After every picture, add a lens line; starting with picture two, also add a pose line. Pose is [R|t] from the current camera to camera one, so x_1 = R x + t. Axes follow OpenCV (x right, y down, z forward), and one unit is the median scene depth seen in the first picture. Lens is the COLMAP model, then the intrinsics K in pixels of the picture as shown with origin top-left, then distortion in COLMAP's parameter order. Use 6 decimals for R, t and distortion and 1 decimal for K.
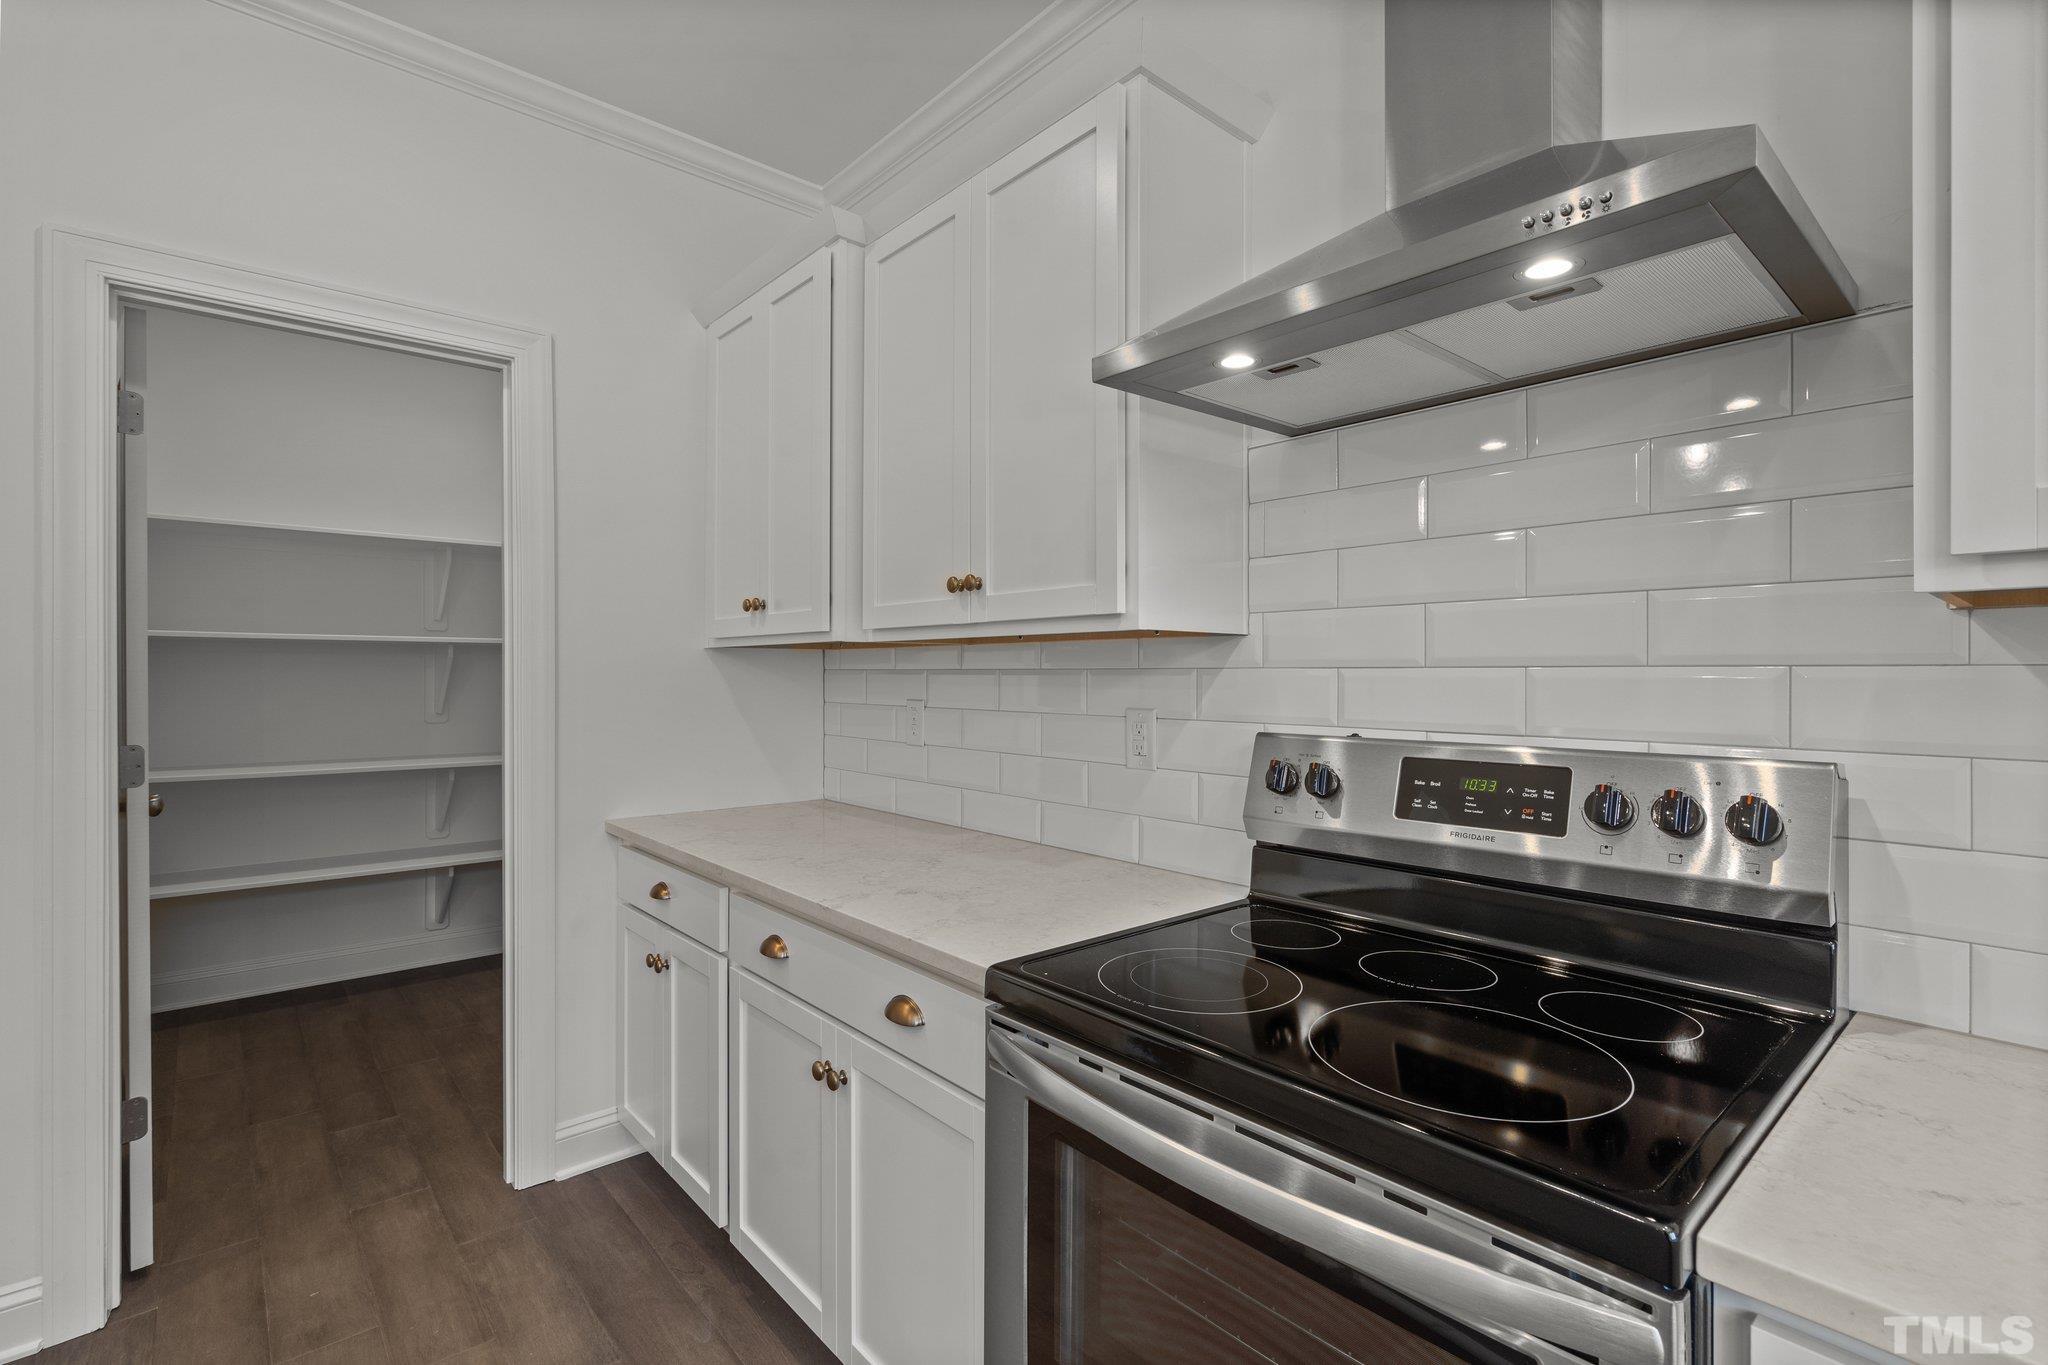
lens RADIAL K [[937.6, 0, 1025.2], [0, 937.6, 689.0], [0, 0, 1]] dist [0.003971, 0.000772]
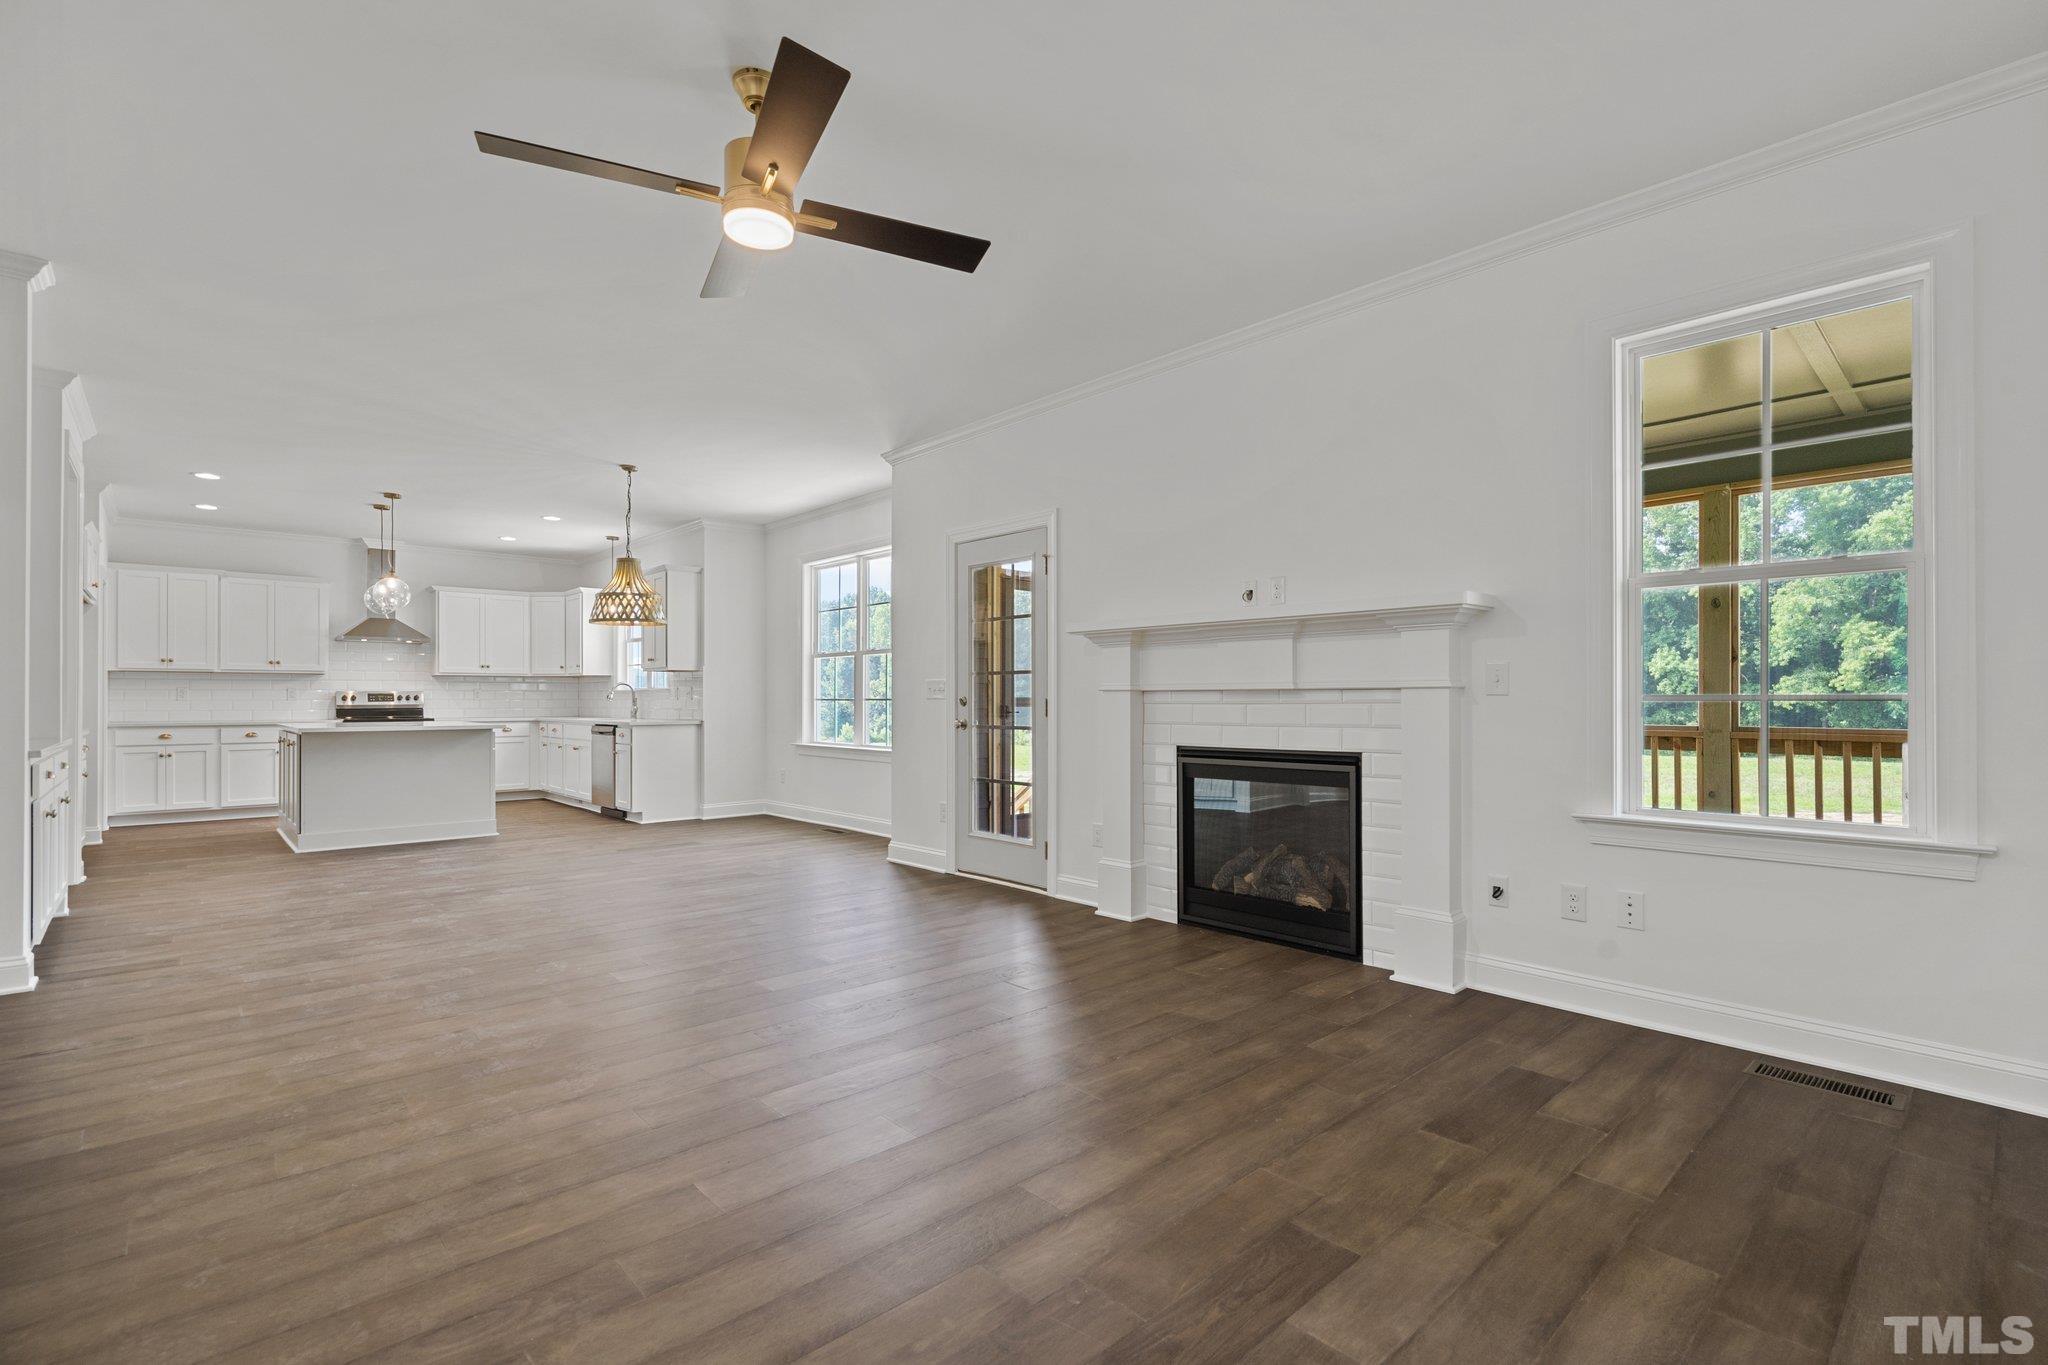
lens RADIAL K [[927.7, 0, 1031.1], [0, 927.7, 691.5], [0, 0, 1]] dist [-0.001743, -0.000122]
pose [[-0.027721, 0.007450, 0.999588, -6.902928], [0.005529, 0.999958, -0.007300, 0.139850], [-0.999600, 0.005325, -0.027761, -3.914187]]
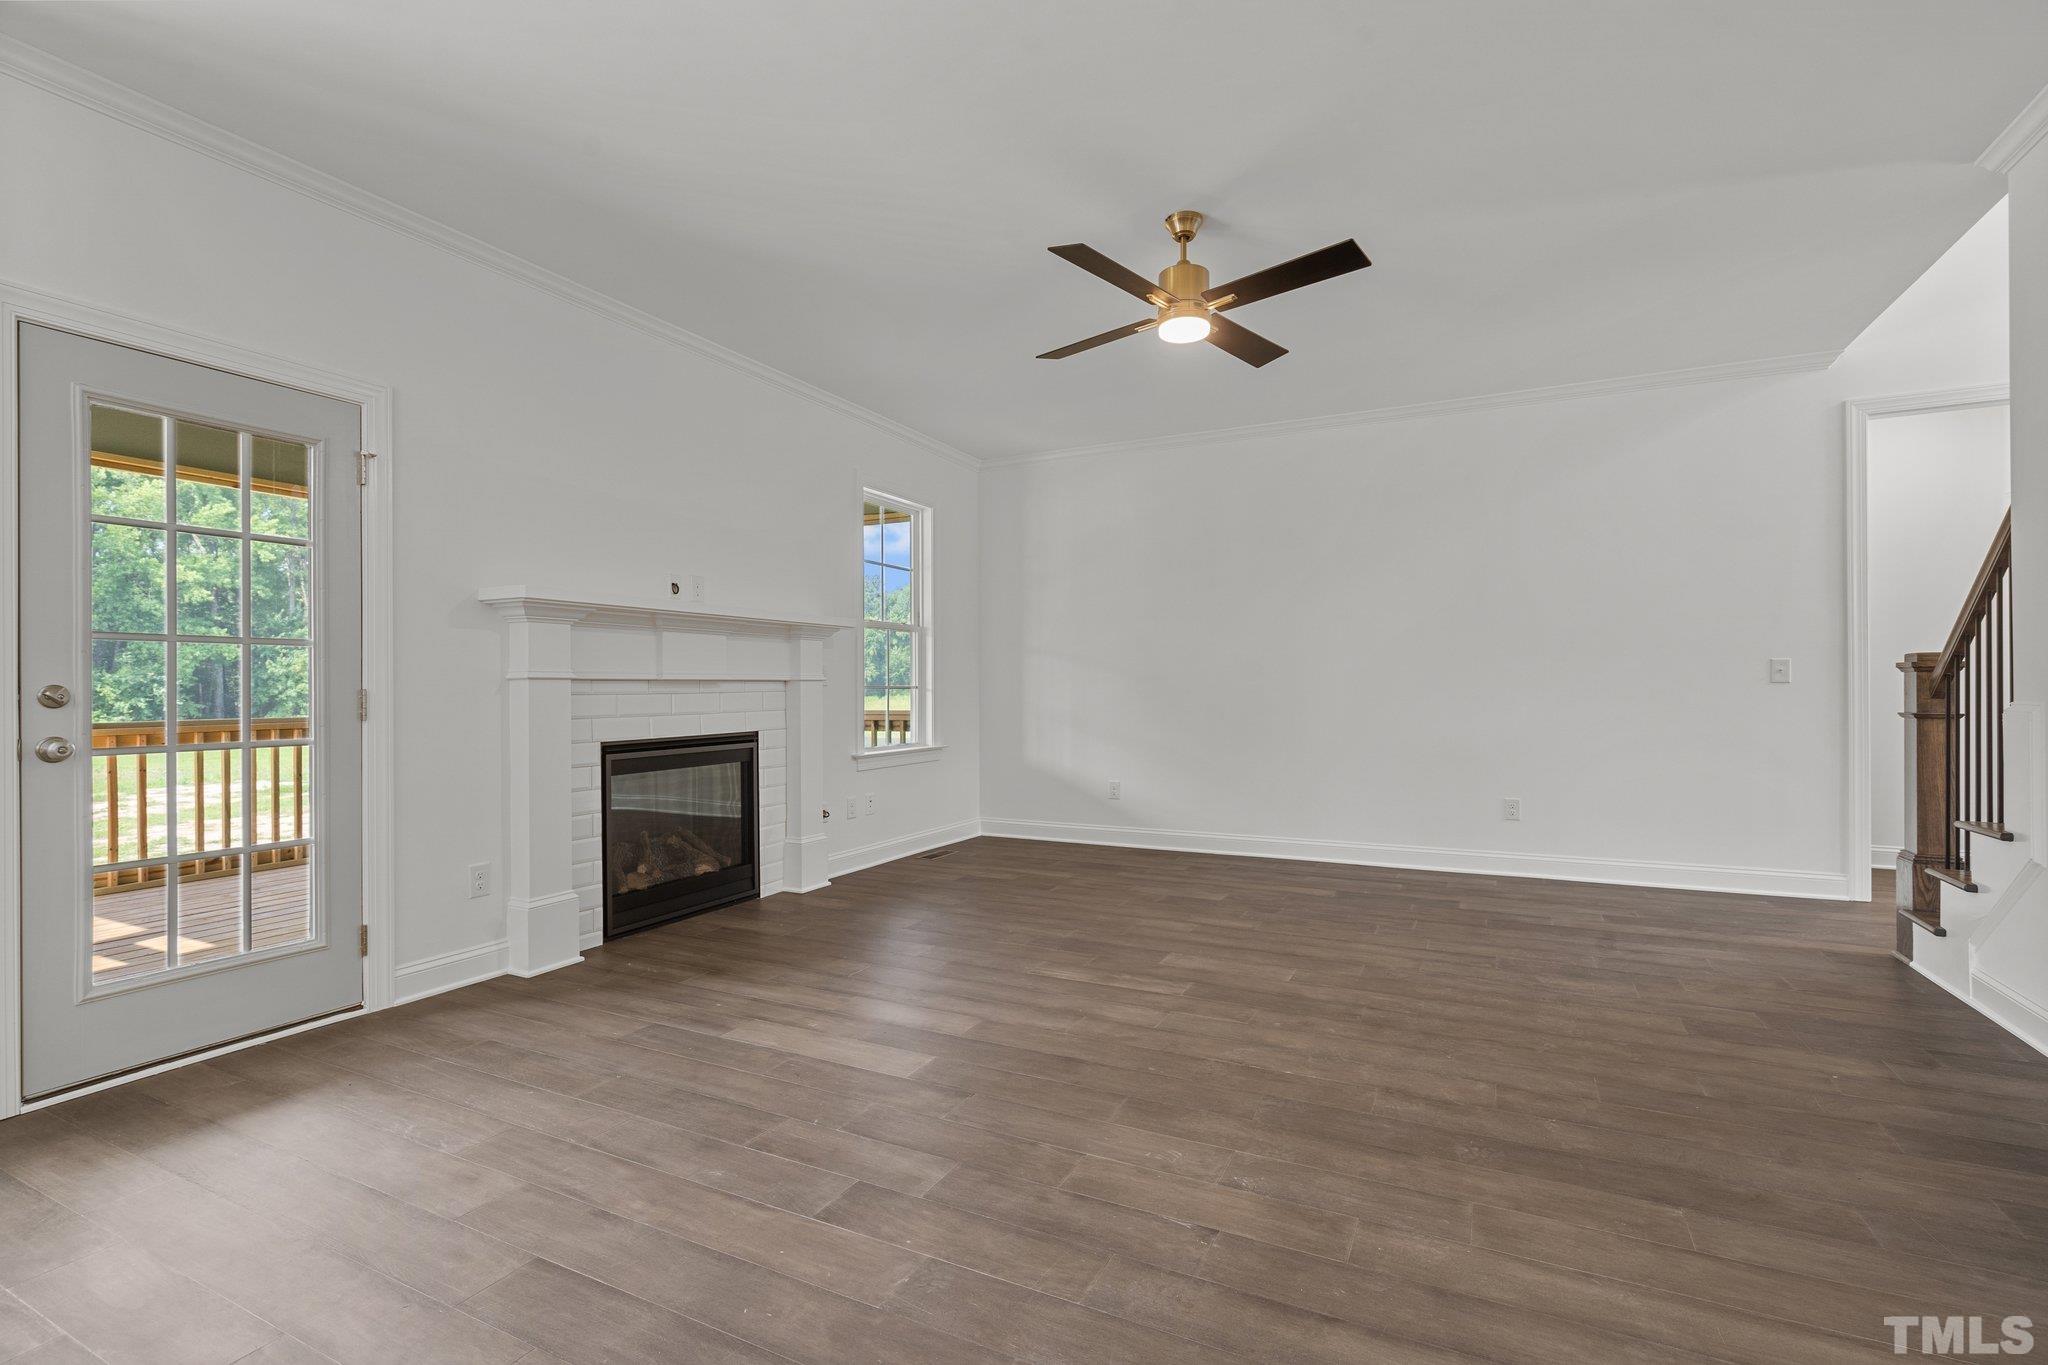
lens RADIAL K [[929.0, 0, 1021.3], [0, 929.0, 688.4], [0, 0, 1]] dist [0.000456, 0.000195]
pose [[-0.928101, 0.003686, -0.372310, -3.744657], [0.002468, 0.999990, 0.003749, 0.134573], [0.372320, 0.002560, -0.928101, -1.327325]]
